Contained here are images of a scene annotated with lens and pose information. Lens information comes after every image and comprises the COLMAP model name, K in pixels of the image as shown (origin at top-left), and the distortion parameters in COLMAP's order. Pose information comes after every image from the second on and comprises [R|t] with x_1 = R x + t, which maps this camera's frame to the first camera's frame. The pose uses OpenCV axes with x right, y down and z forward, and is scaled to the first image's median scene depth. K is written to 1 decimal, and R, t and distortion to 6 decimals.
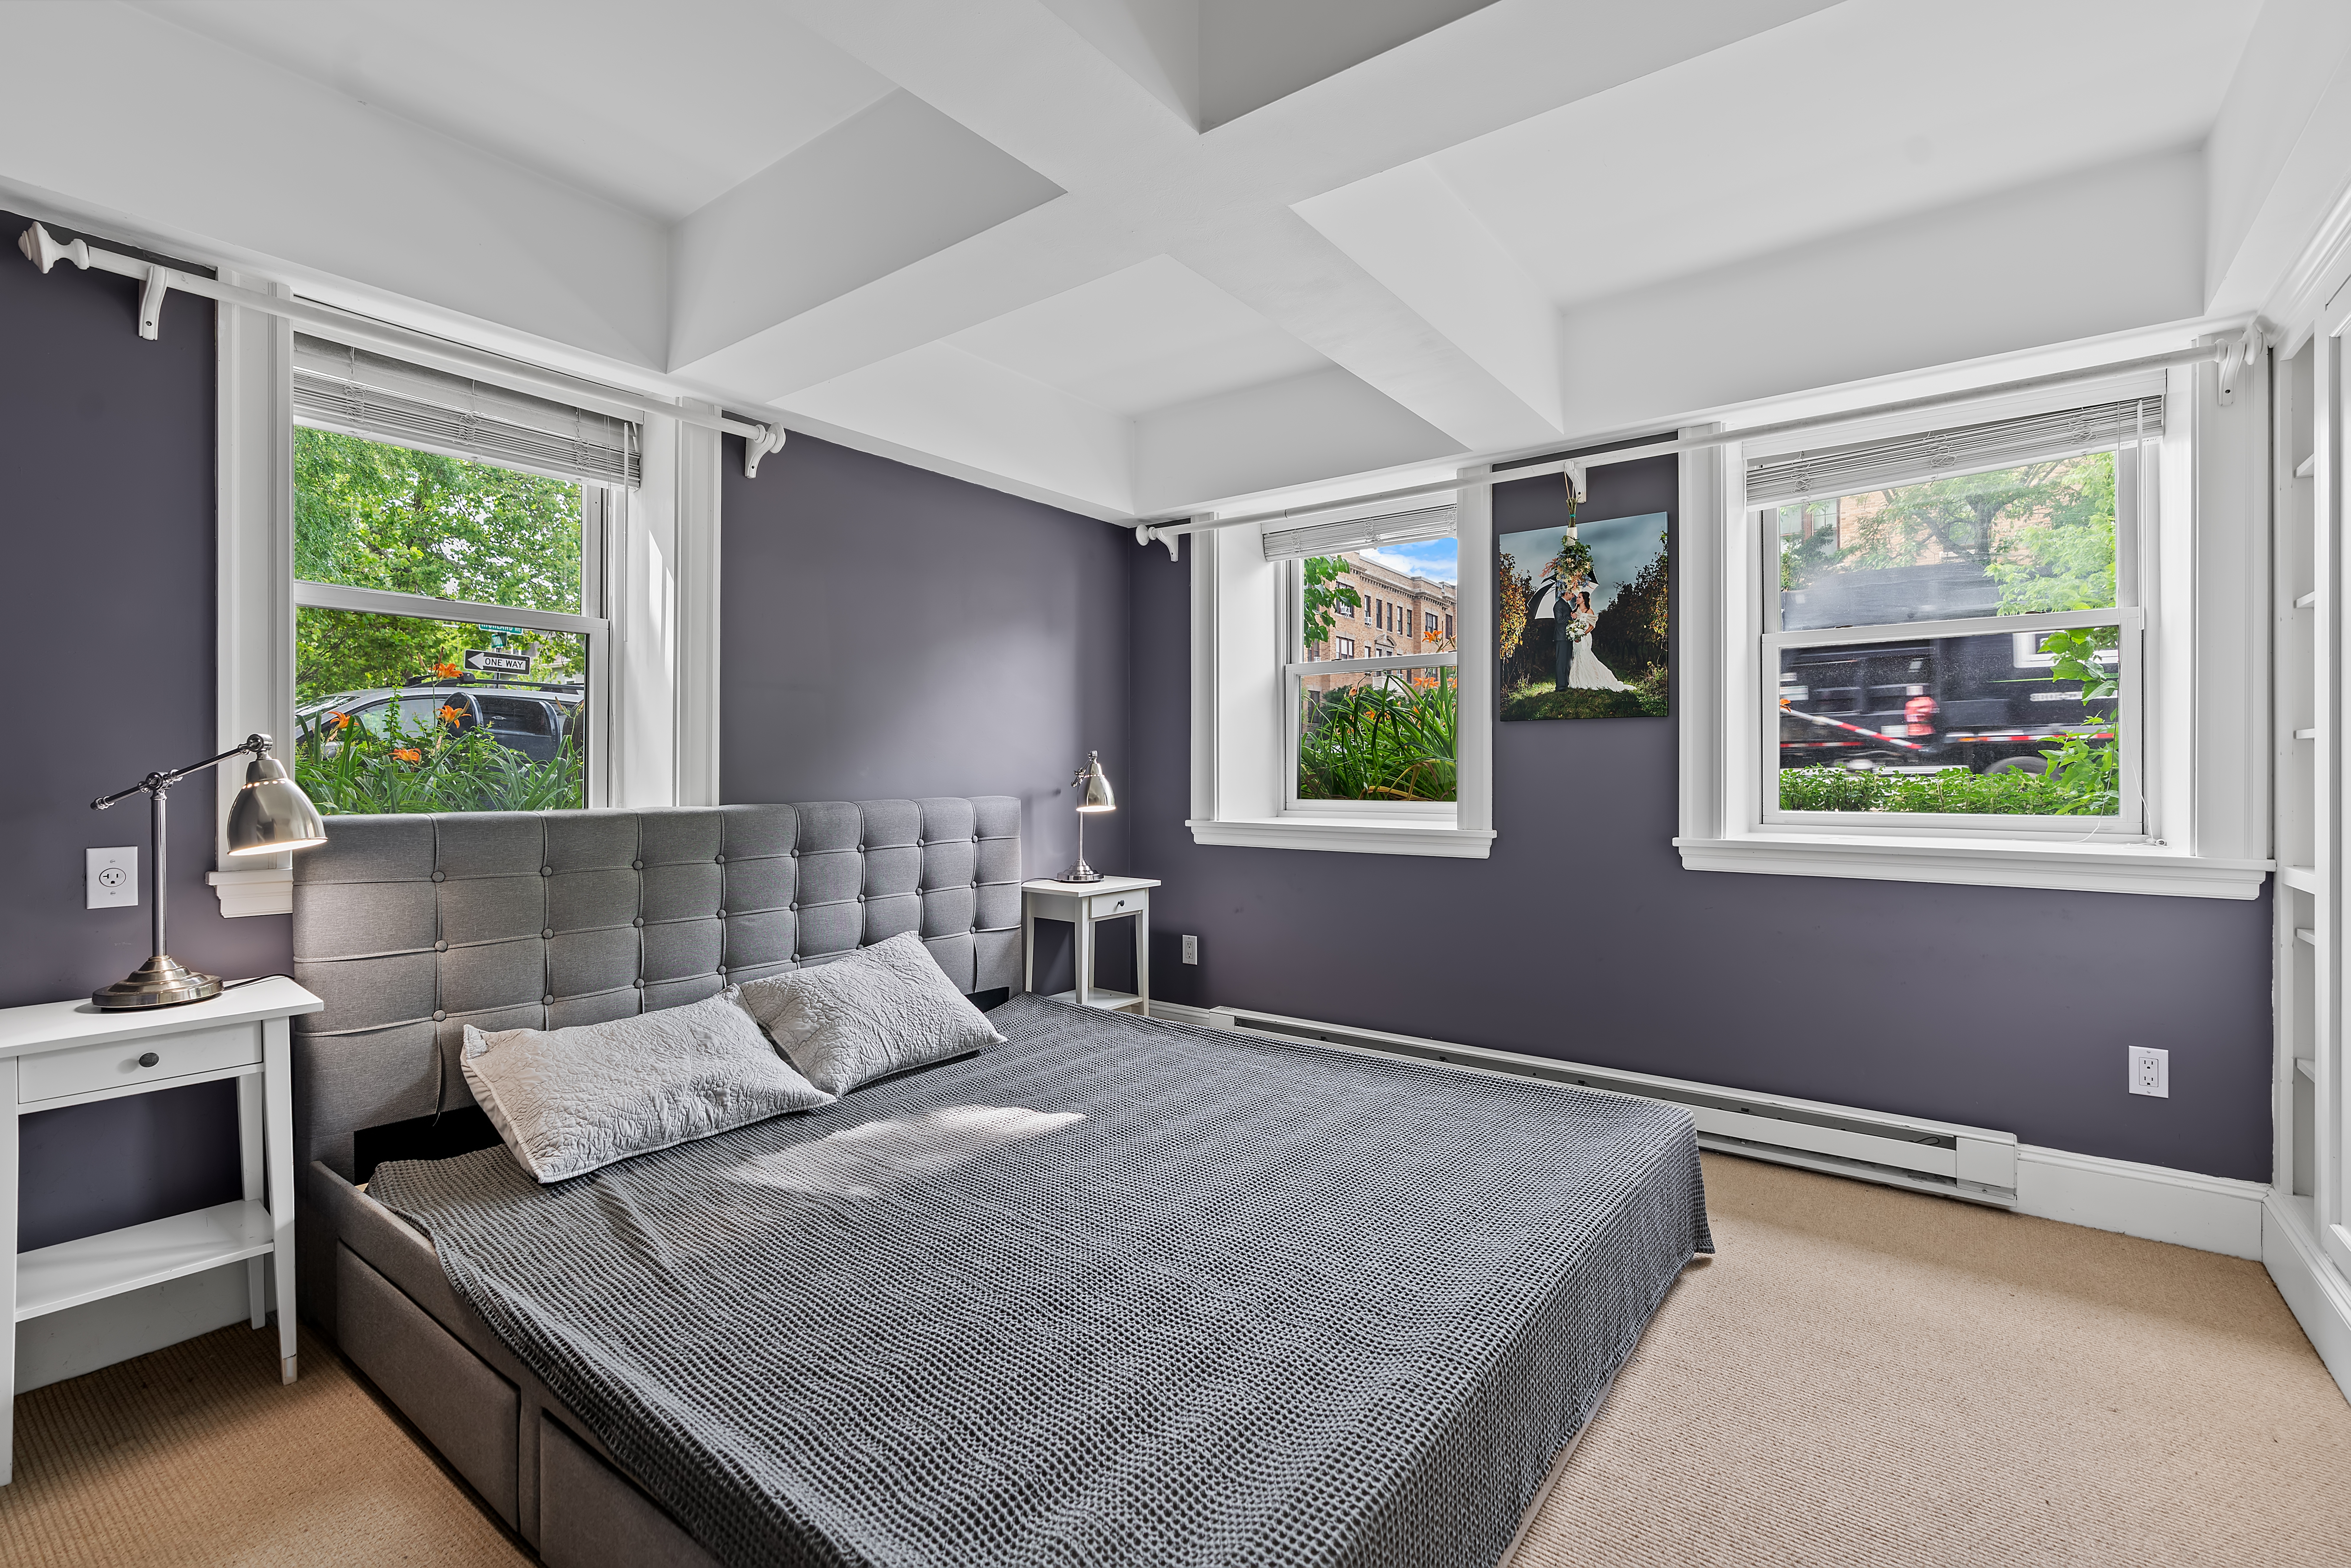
lens RADIAL K [[1052.1, 0, 1174.1], [0, 1052.1, 780.0], [0, 0, 1]] dist [-0.010477, 0.004186]
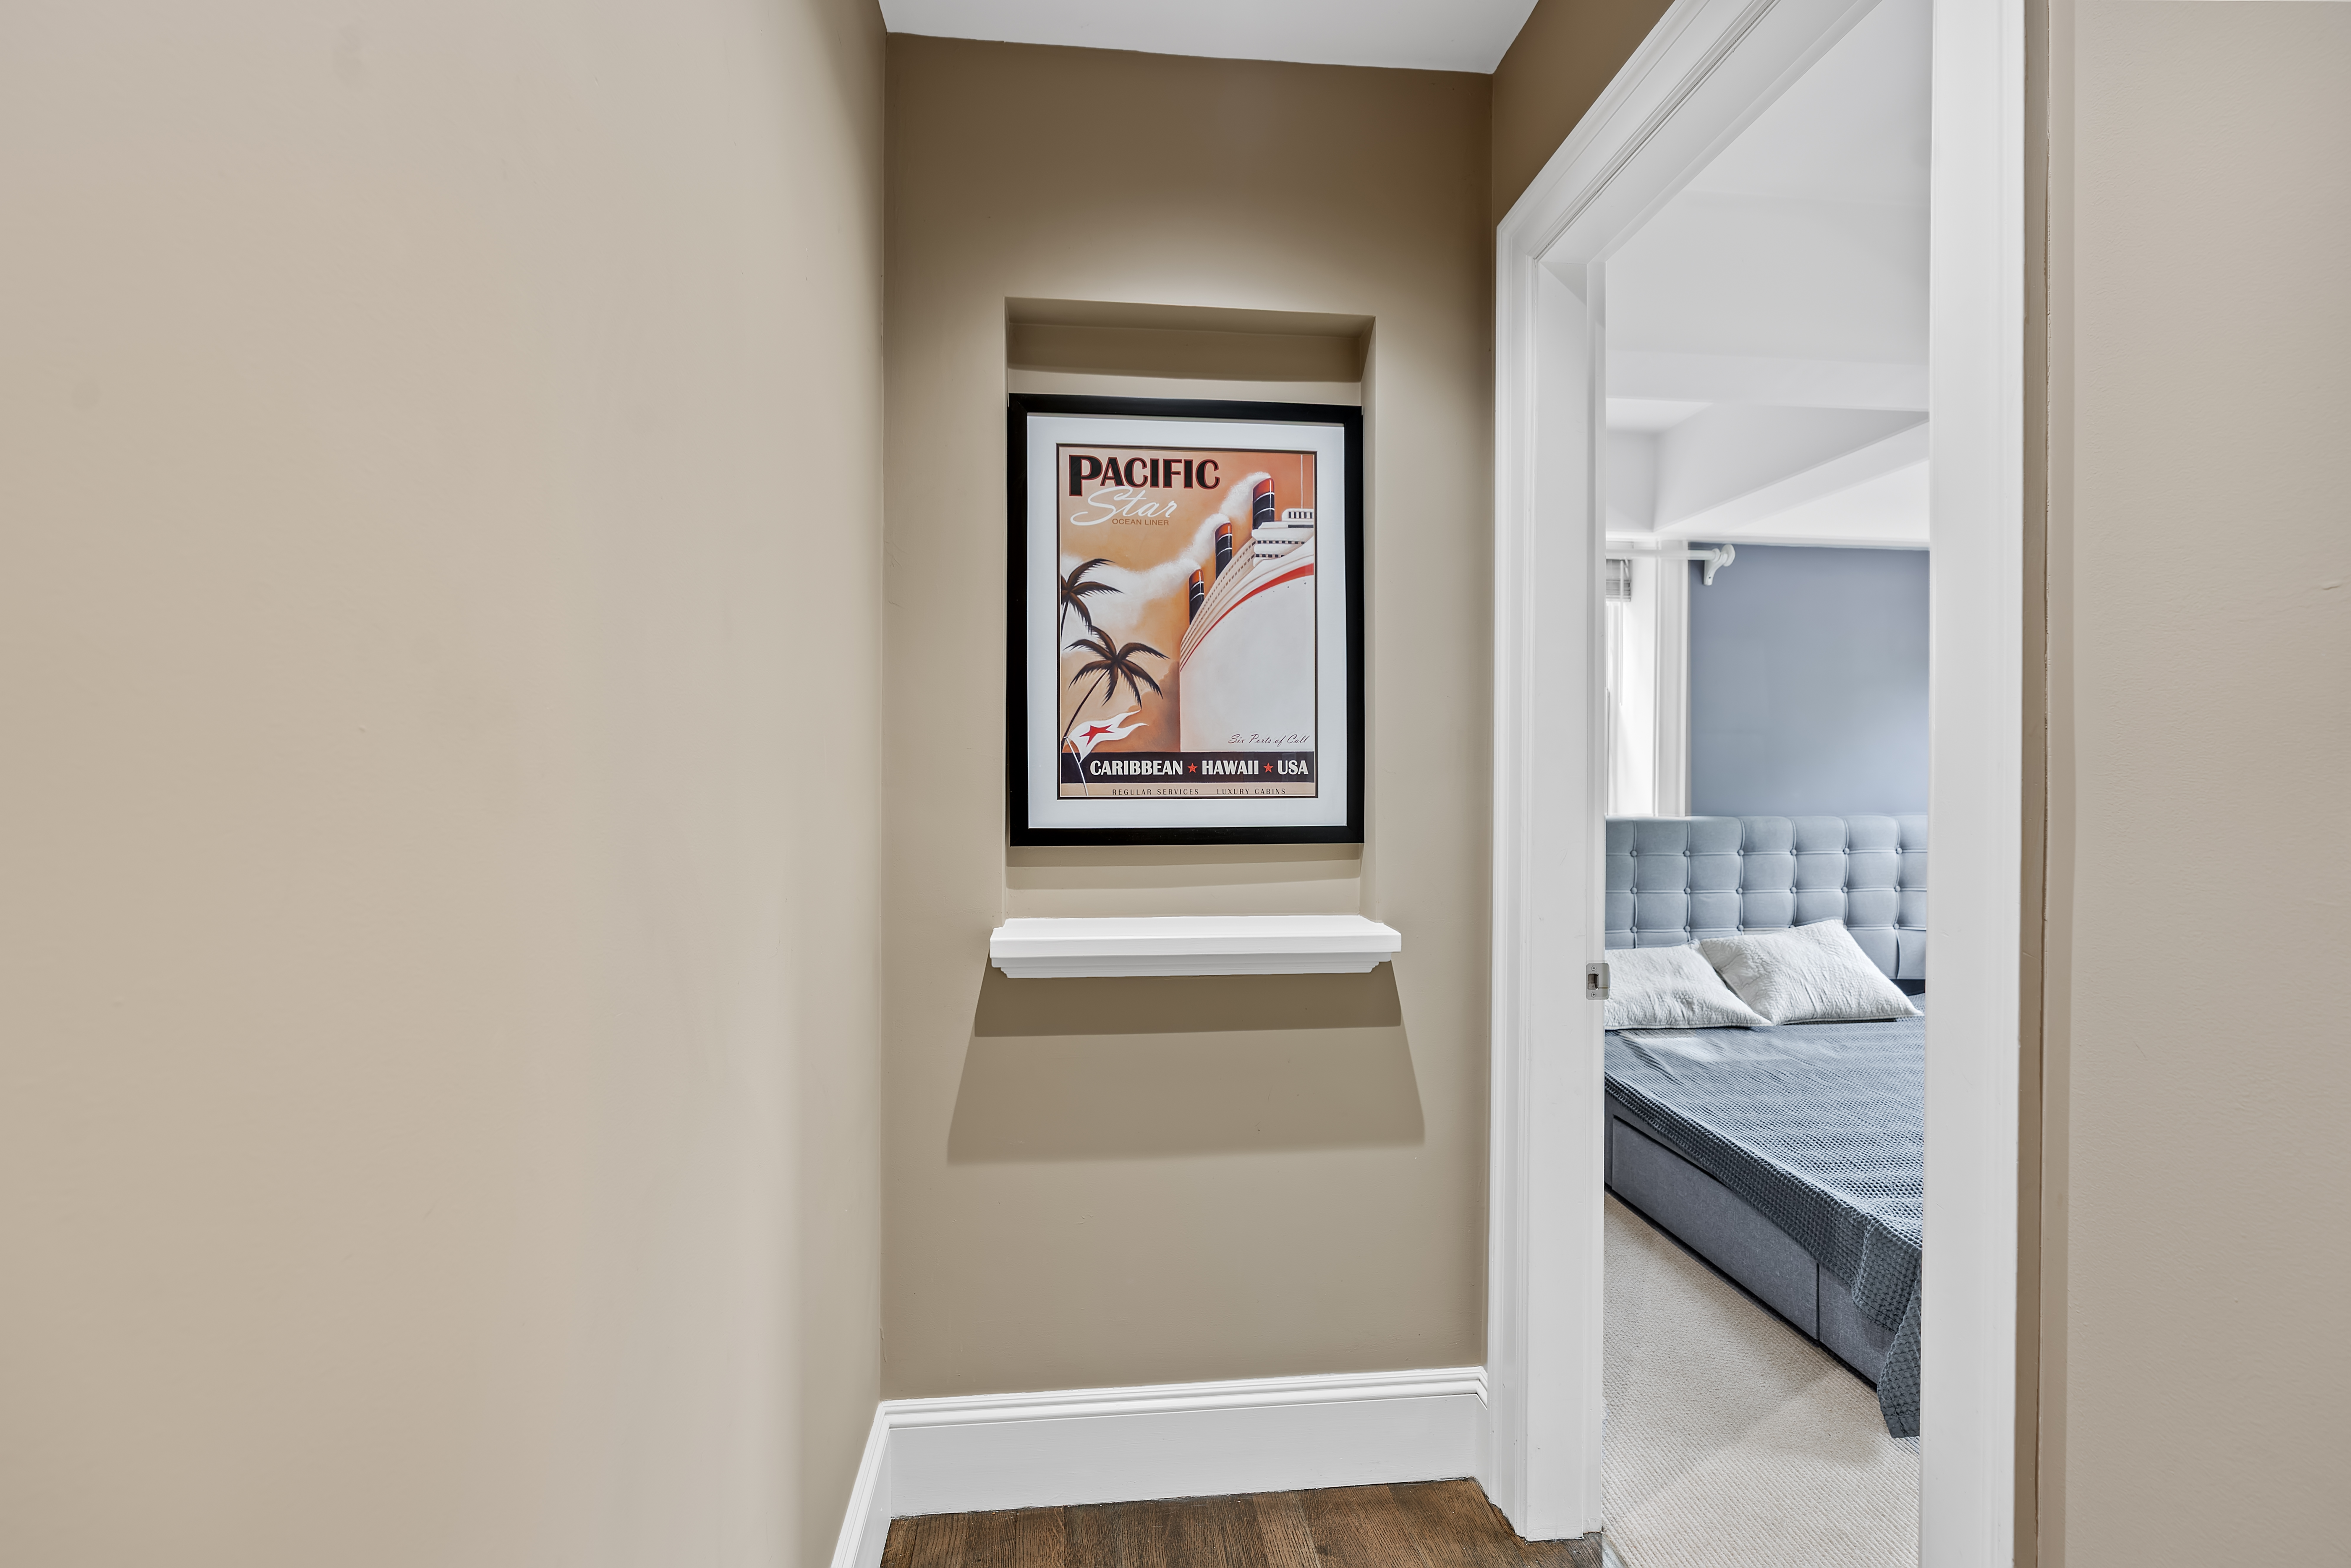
lens RADIAL K [[1052.1, 0, 1177.3], [0, 1052.1, 781.8], [0, 0, 1]] dist [-0.010477, 0.004186]
pose [[0.680819, 0.004385, -0.732439, 0.137052], [-0.010229, 0.999941, -0.003522, -0.009837], [0.732380, 0.009890, 0.680824, -0.453703]]
